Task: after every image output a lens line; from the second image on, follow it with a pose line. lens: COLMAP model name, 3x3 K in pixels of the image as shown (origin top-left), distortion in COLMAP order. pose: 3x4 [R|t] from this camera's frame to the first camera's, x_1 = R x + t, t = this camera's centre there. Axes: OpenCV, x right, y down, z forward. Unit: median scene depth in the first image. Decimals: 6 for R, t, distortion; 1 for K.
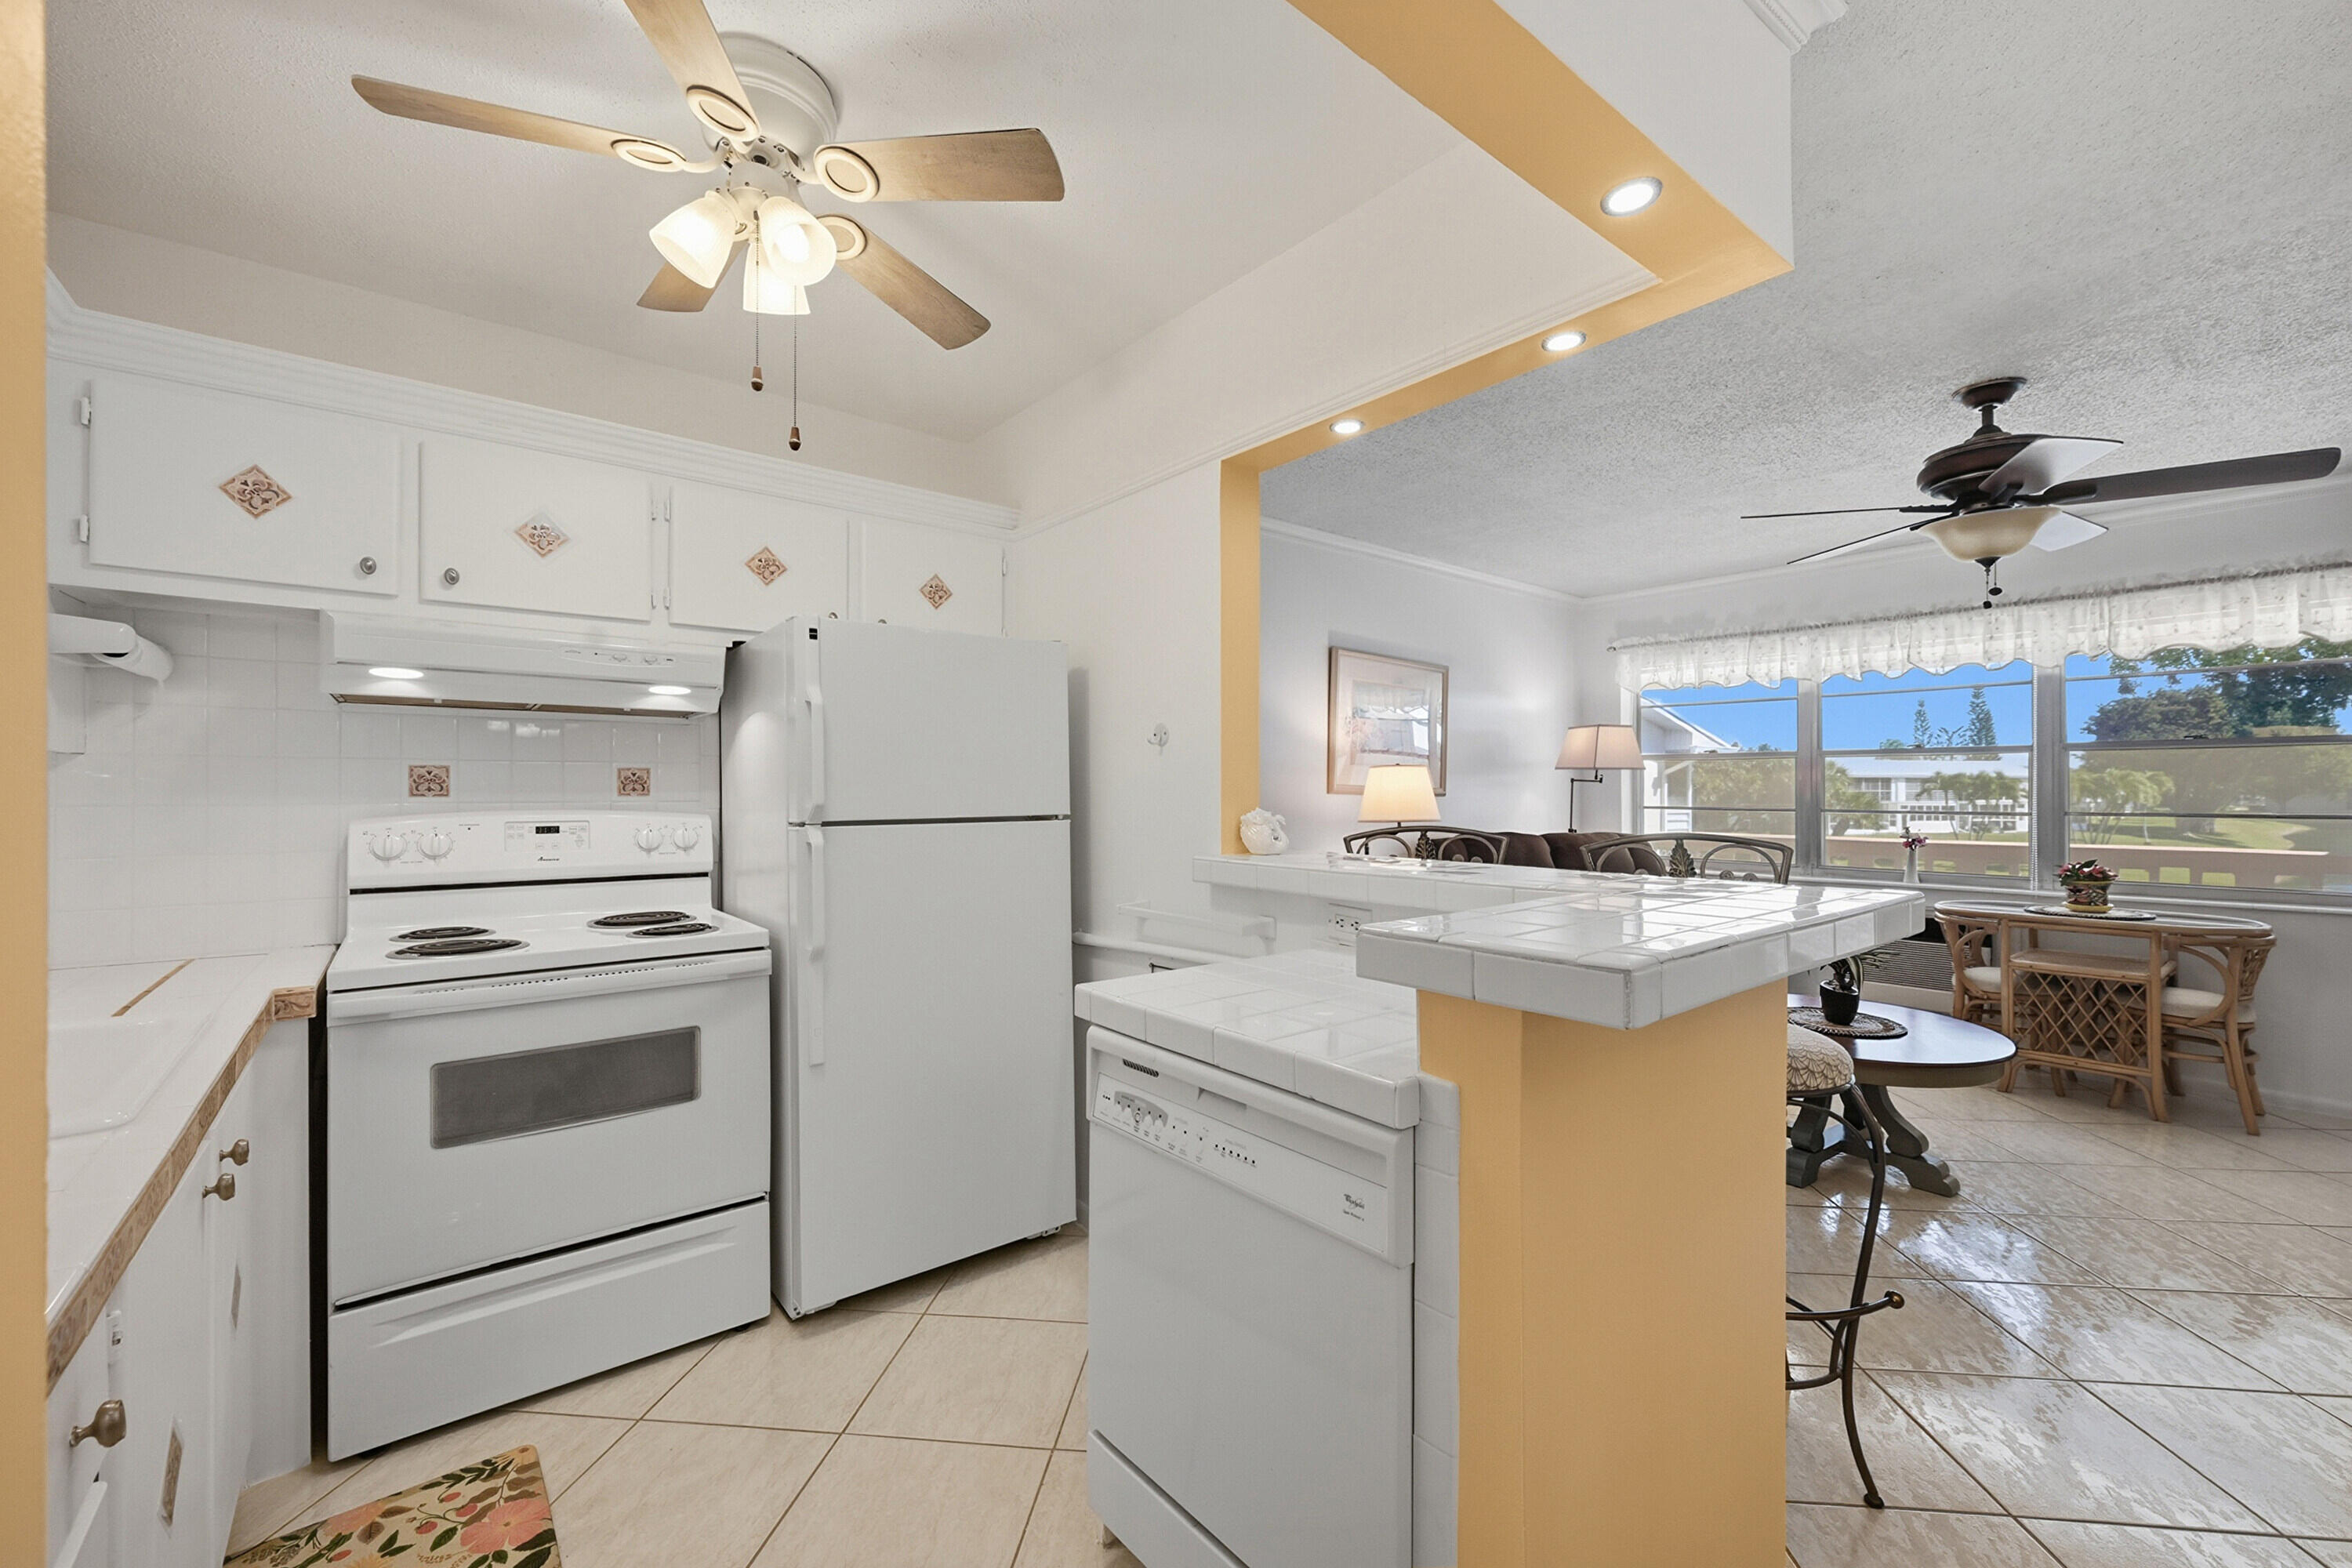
lens RADIAL K [[940.7, 0, 1173.3], [0, 940.7, 785.9], [0, 0, 1]] dist [0.003954, -0.001439]
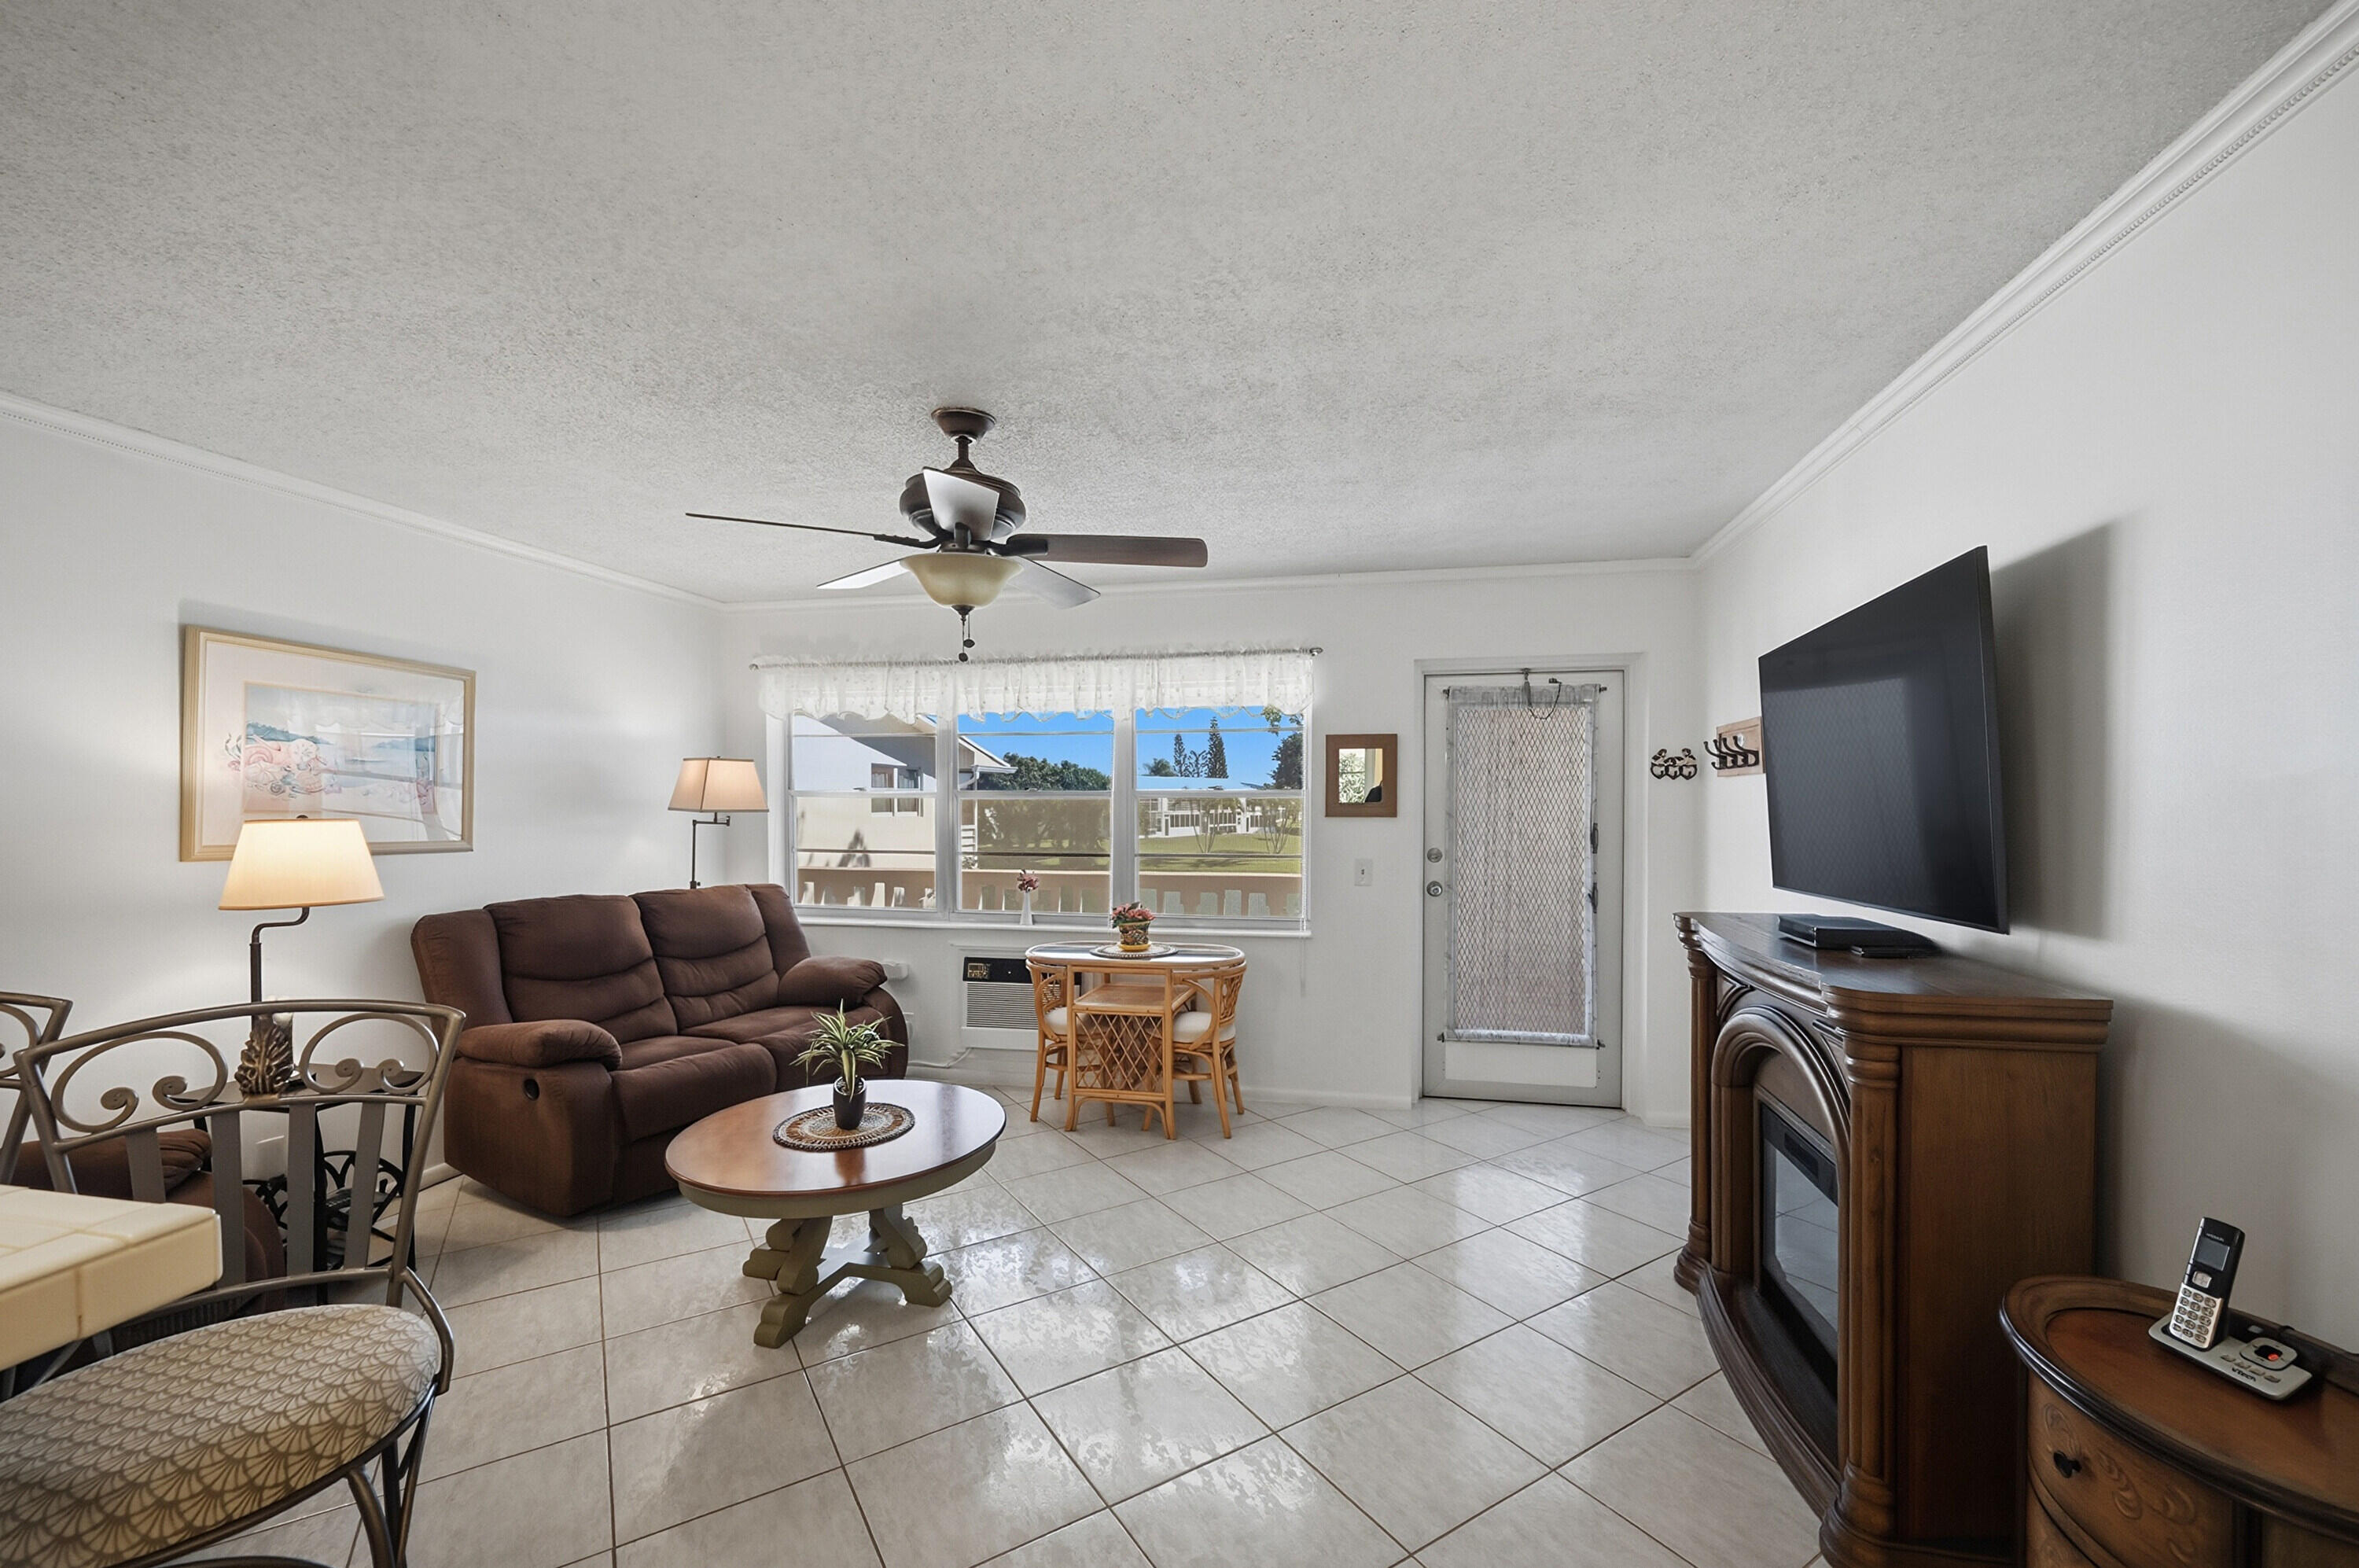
lens RADIAL K [[968.2, 0, 1207.7], [0, 968.2, 818.6], [0, 0, 1]] dist [-0.004725, -0.000172]
pose [[0.774372, -0.011892, 0.632618, 0.468671], [-0.003692, 0.999721, 0.023312, -0.061136], [-0.632719, -0.020387, 0.774113, 0.127573]]
